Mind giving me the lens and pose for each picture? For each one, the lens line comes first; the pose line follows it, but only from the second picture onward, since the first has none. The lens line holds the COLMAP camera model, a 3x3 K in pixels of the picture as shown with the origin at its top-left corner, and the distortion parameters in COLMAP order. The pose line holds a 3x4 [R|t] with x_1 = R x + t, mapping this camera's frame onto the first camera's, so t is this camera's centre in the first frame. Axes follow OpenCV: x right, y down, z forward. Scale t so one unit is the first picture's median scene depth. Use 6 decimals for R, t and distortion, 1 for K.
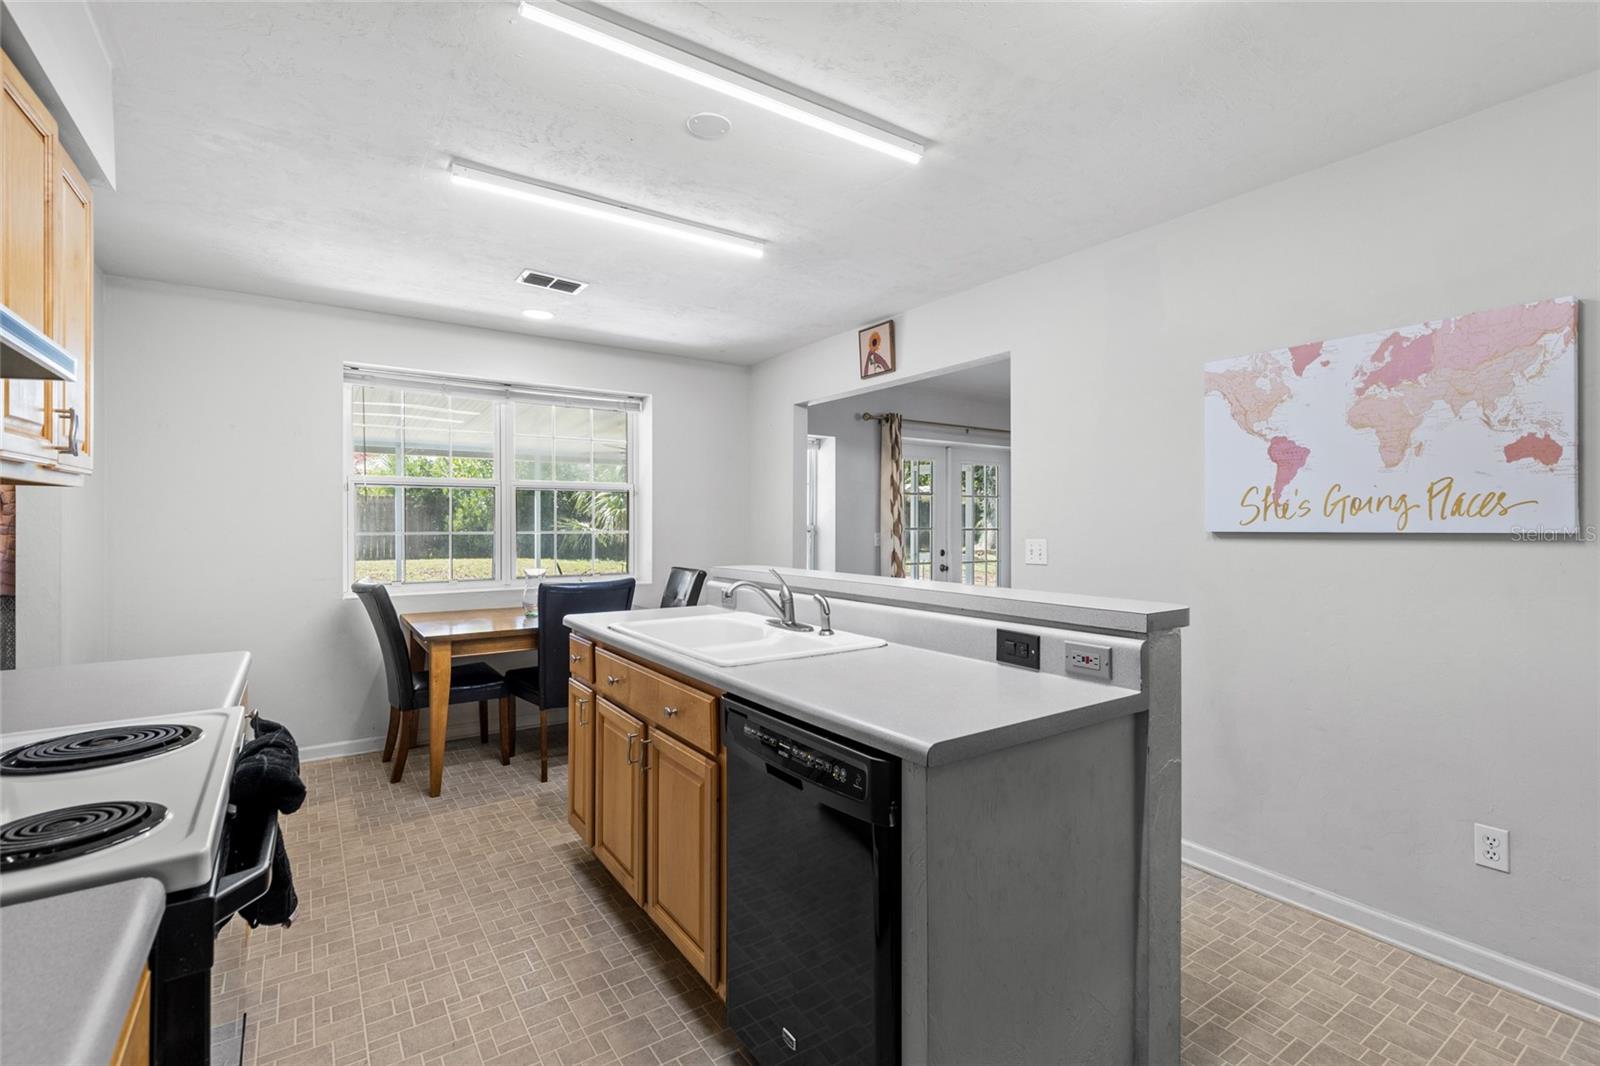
lens RADIAL K [[720.8, 0, 798.8], [0, 720.8, 534.0], [0, 0, 1]] dist [0.005177, -0.000199]
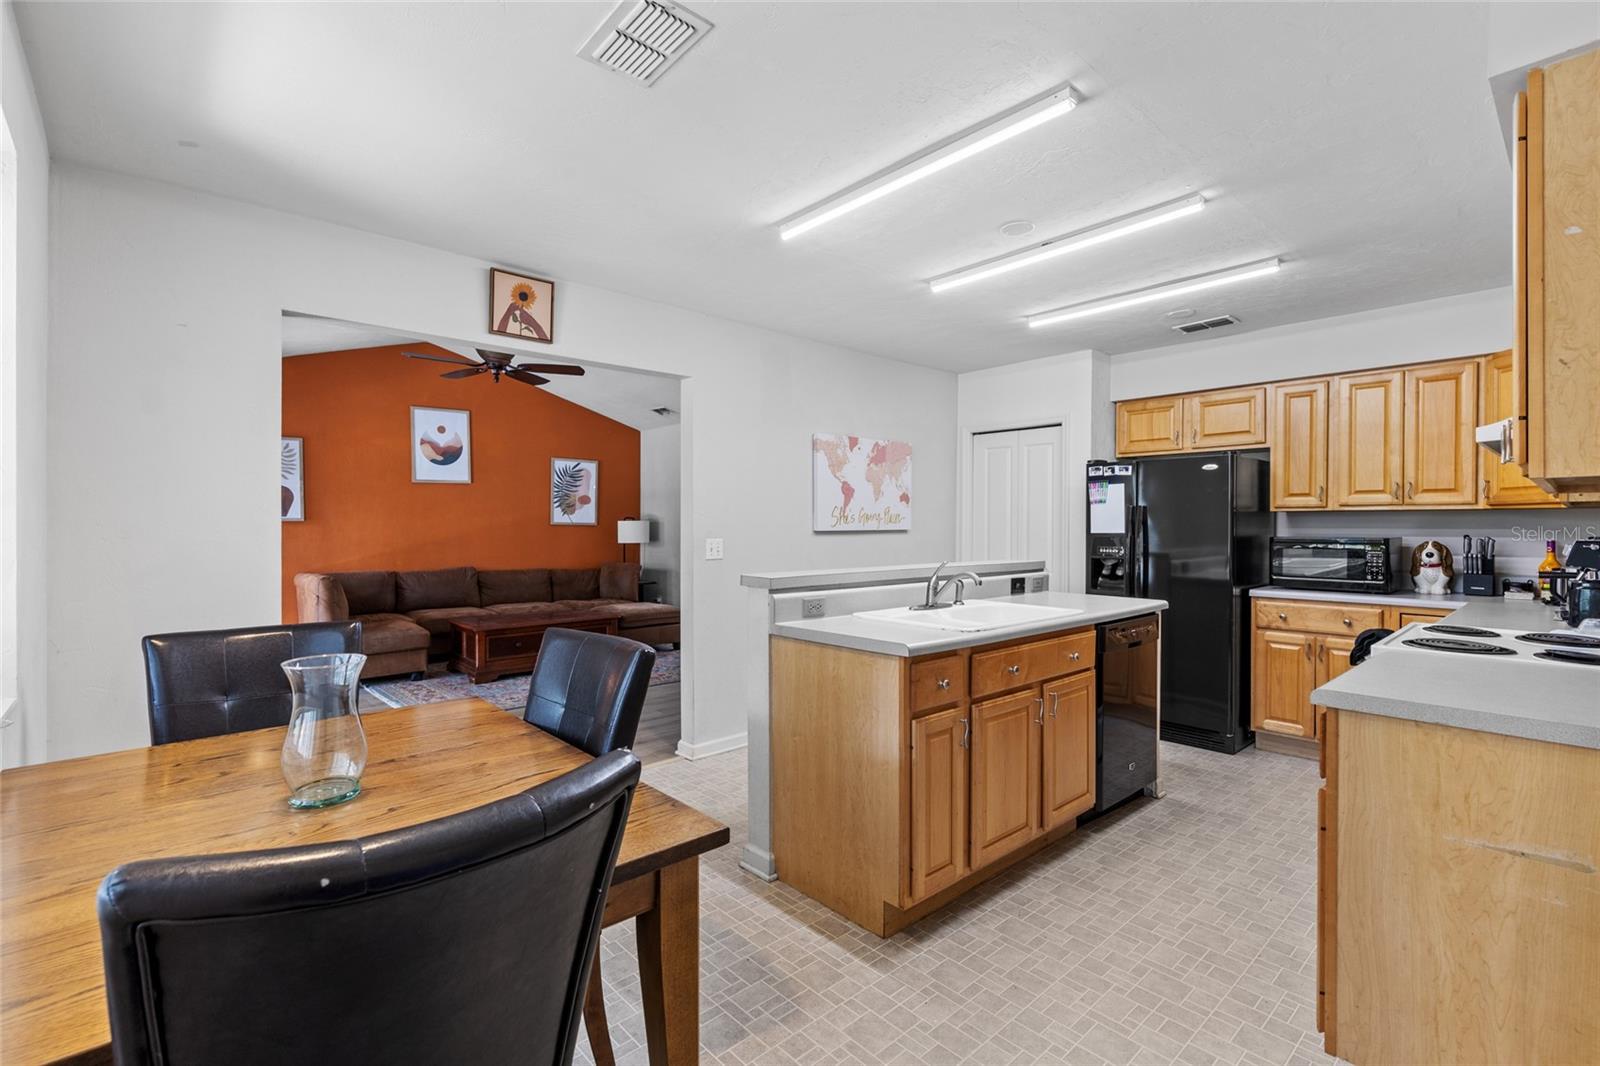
lens RADIAL K [[720.8, 0, 795.1], [0, 720.8, 535.5], [0, 0, 1]] dist [0.005177, -0.000199]
pose [[-0.132497, -0.011968, 0.991111, -1.254964], [0.014442, 0.999798, 0.014003, -0.019182], [-0.991078, 0.016169, -0.132297, 1.420129]]
